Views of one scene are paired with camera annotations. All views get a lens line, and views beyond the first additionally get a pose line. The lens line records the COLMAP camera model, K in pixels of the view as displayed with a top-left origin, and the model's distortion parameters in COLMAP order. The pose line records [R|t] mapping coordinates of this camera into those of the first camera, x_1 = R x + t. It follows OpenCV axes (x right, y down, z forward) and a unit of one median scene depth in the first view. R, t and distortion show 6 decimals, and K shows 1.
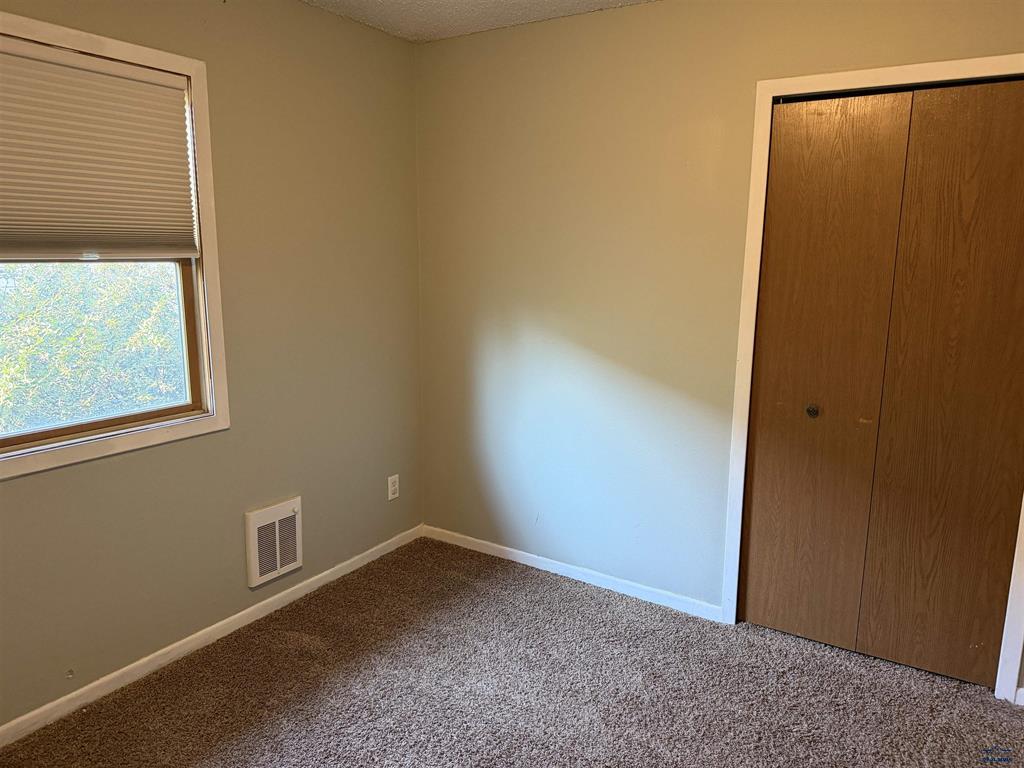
lens RADIAL K [[720.7, 0, 509.4], [0, 720.7, 384.6], [0, 0, 1]] dist [0.072933, -0.097569]
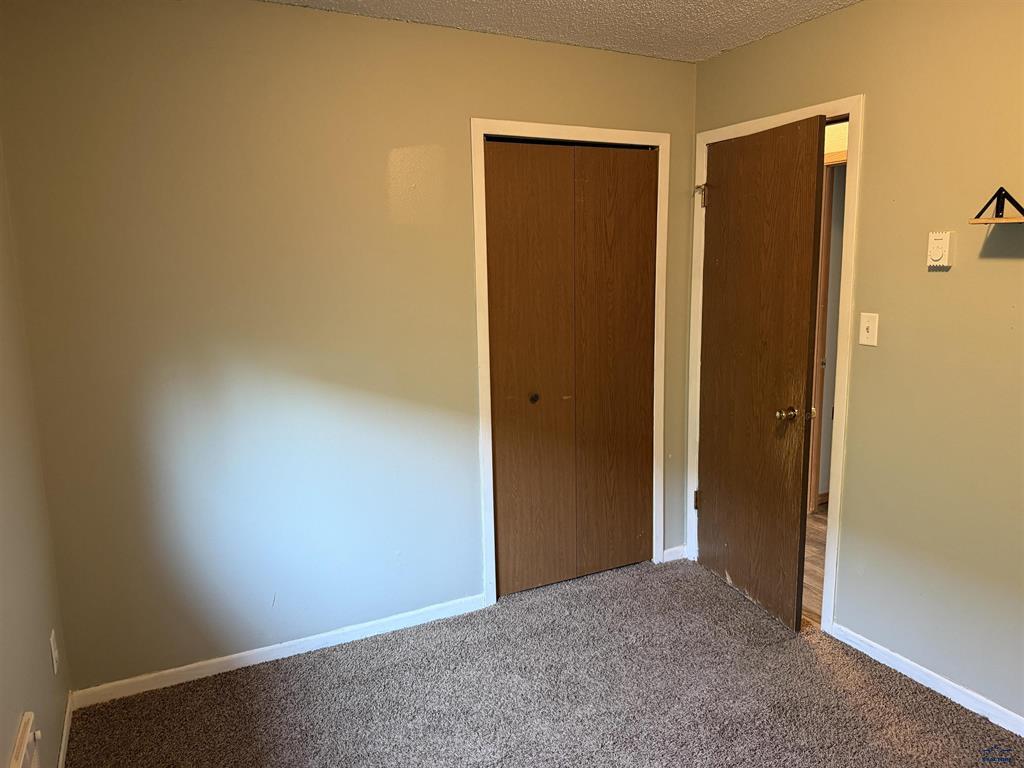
lens RADIAL K [[720.7, 0, 512.7], [0, 720.7, 379.5], [0, 0, 1]] dist [0.072933, -0.097569]
pose [[0.494734, -0.146166, 0.856665, -0.626331], [0.179419, 0.981696, 0.063883, -0.076987], [-0.850322, 0.122097, 0.511903, 0.406873]]
